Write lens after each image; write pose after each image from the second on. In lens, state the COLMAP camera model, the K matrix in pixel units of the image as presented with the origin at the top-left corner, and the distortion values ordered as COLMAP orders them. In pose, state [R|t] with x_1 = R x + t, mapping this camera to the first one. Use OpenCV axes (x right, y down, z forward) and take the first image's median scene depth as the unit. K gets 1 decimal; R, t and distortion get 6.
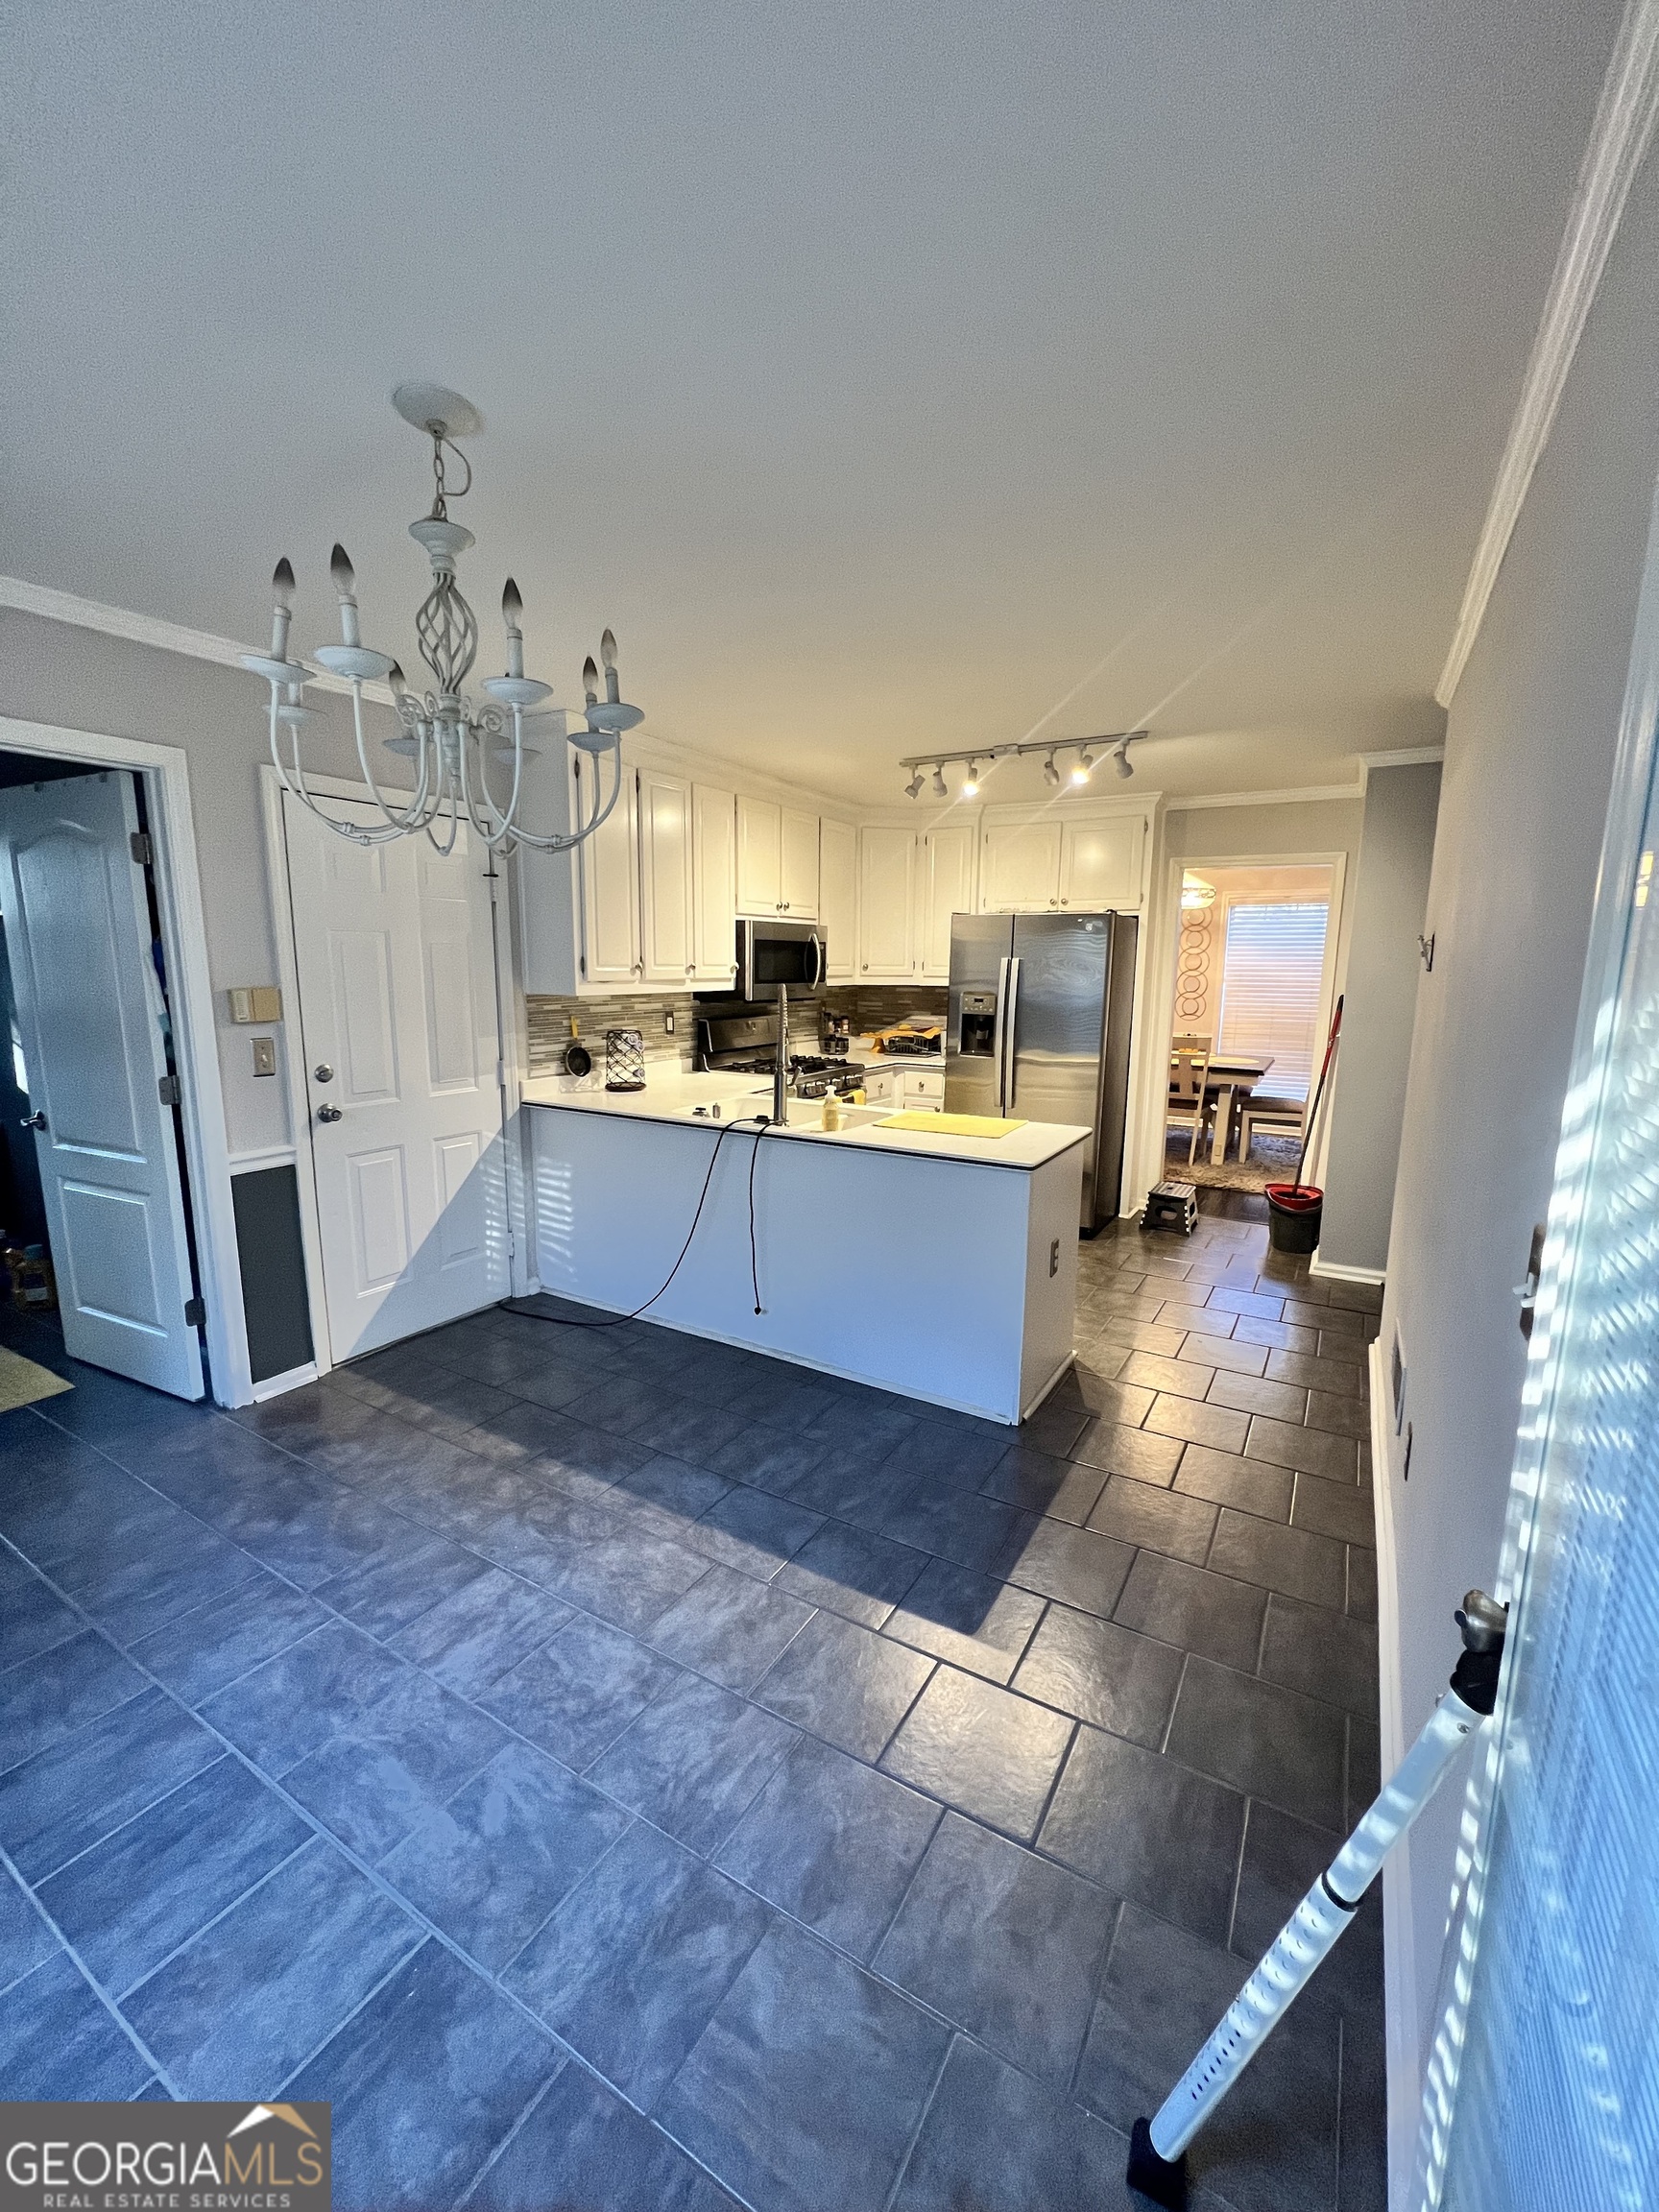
lens RADIAL K [[885.4, 0, 827.9], [0, 885.4, 1107.1], [0, 0, 1]] dist [-0.000186, -0.000032]
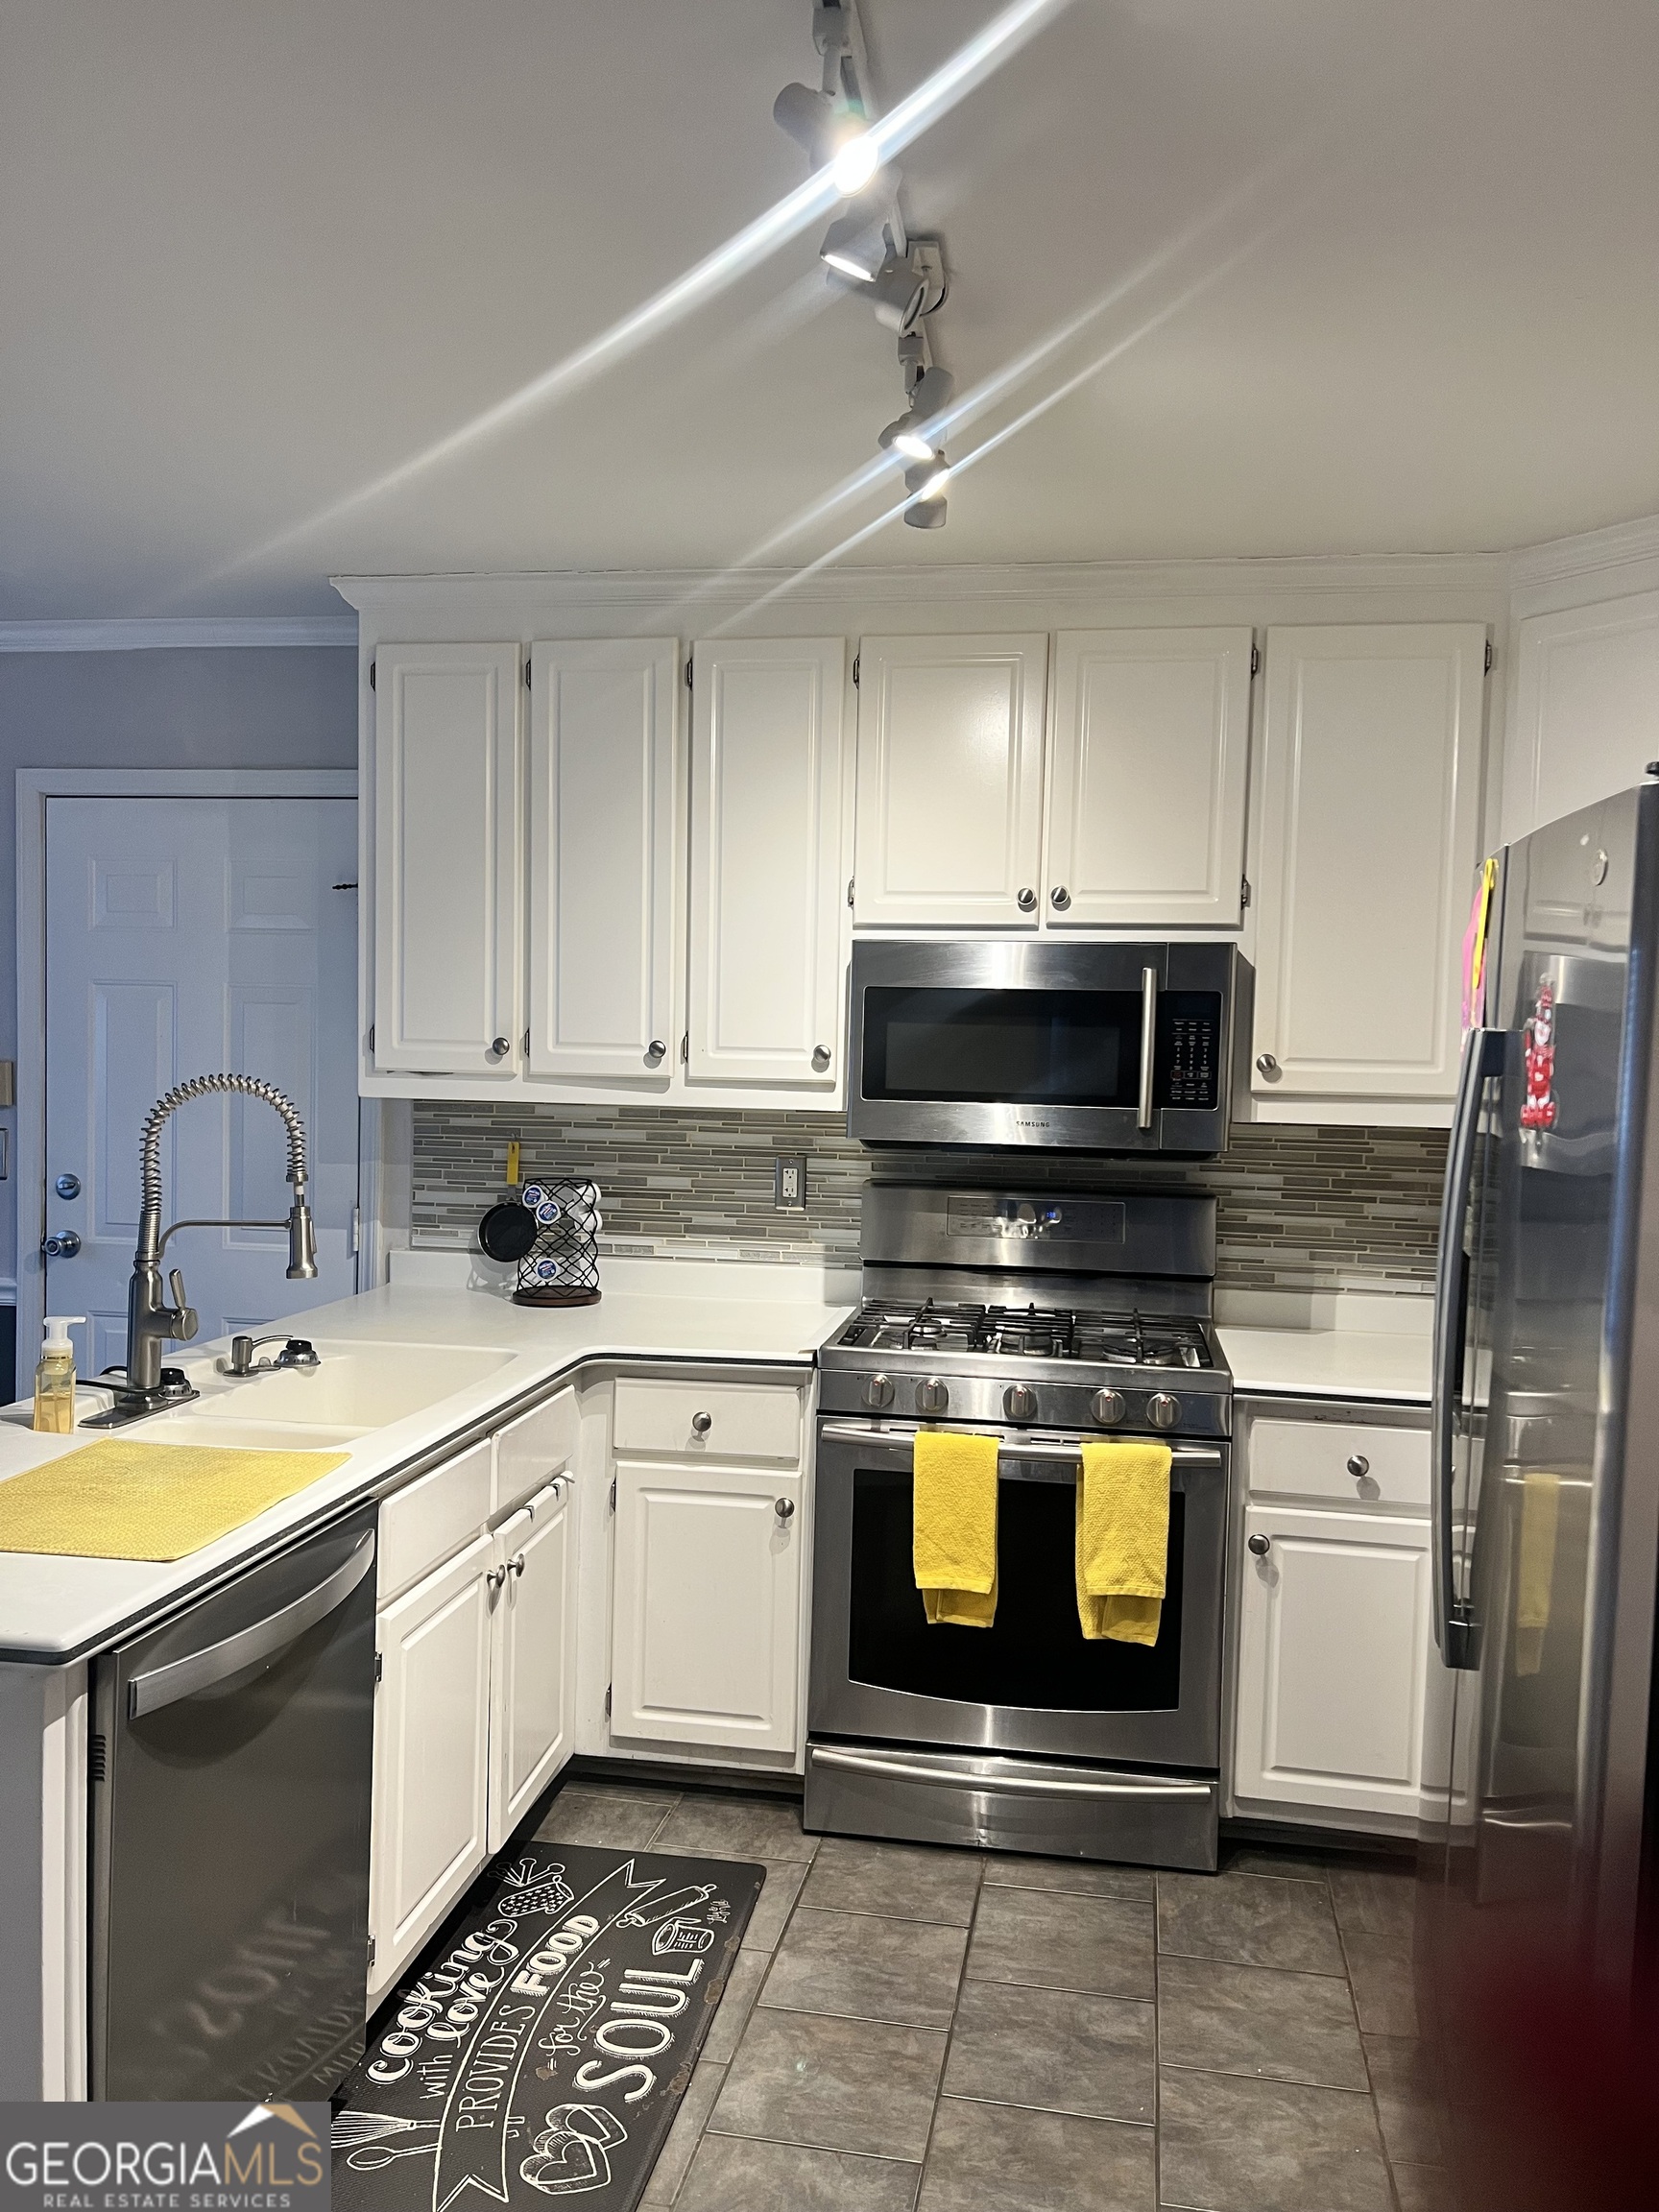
lens RADIAL K [[1673.3, 0, 836.7], [0, 1673.3, 1121.1], [0, 0, 1]] dist [0.006460, -0.002209]
pose [[0.358745, 0.050329, -0.932078, 0.648315], [-0.169805, 0.985403, -0.012147, -0.130248], [0.917861, 0.162629, 0.362054, 0.794824]]
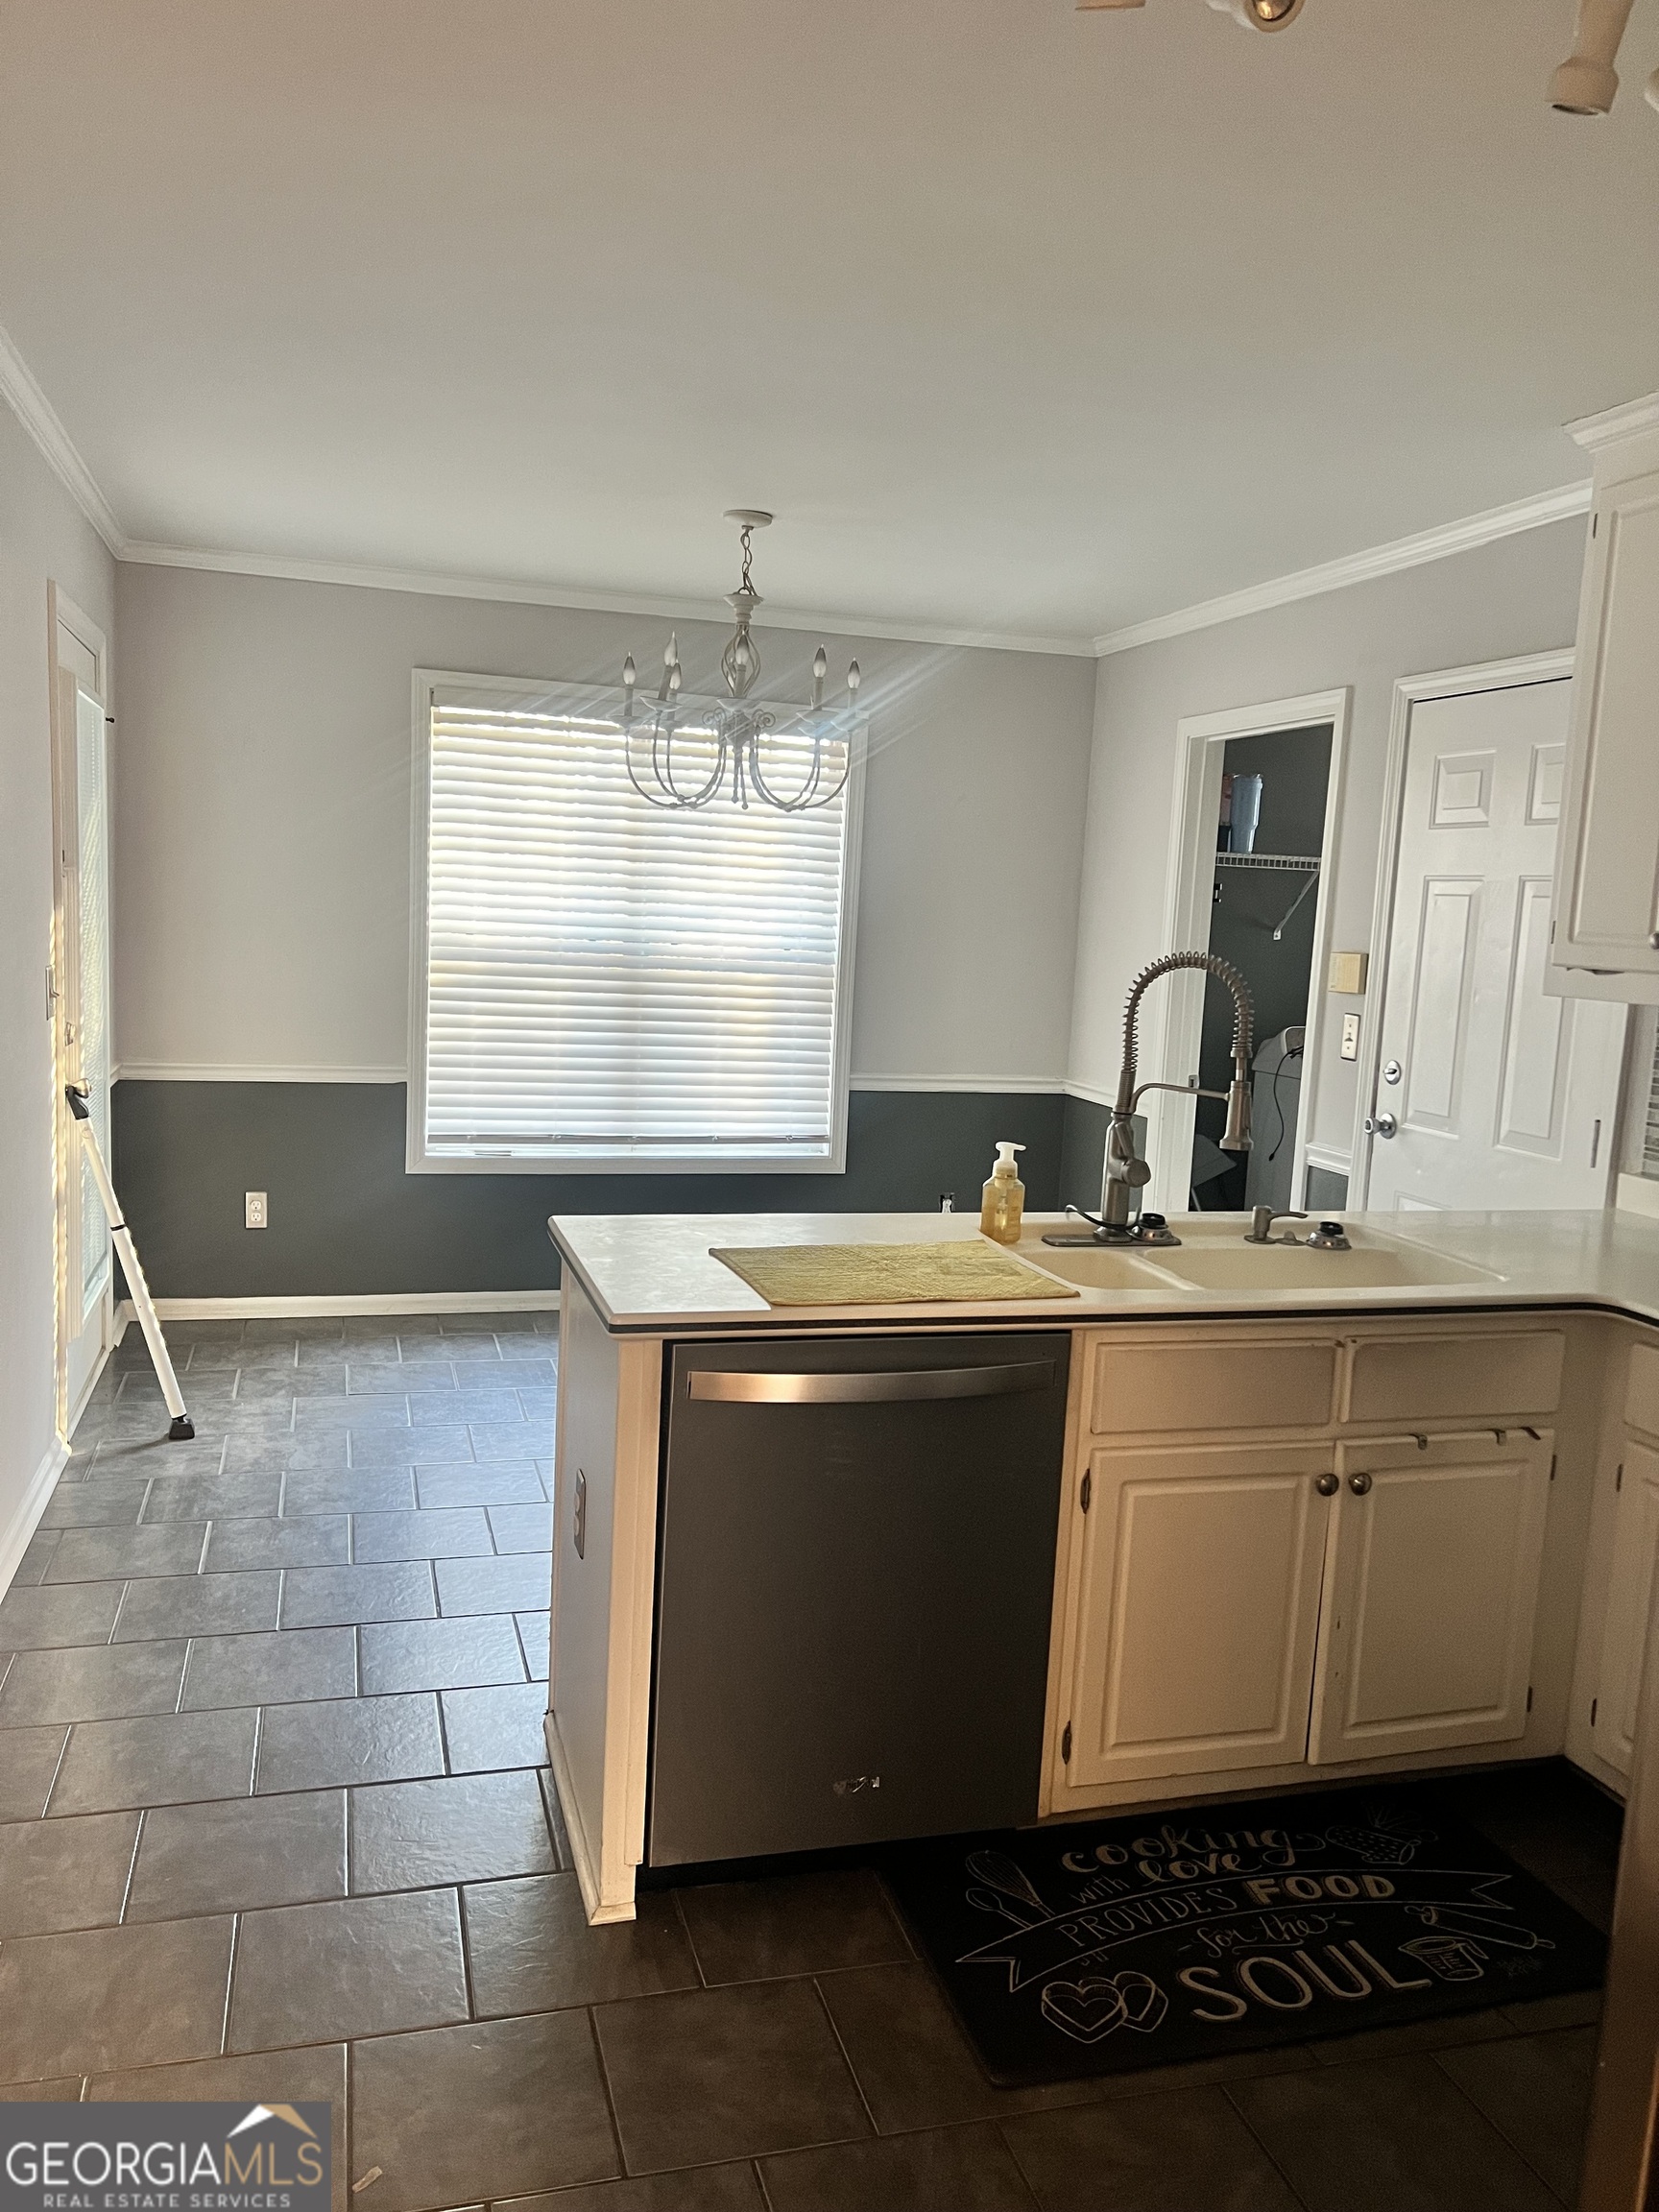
lens RADIAL K [[1673.3, 0, 835.9], [0, 1673.3, 1097.6], [0, 0, 1]] dist [0.006460, -0.002209]
pose [[-0.675419, 0.055794, -0.735321, 0.538724], [-0.172767, 0.957410, 0.231338, -0.237012], [0.716911, 0.283289, -0.637013, 1.409014]]
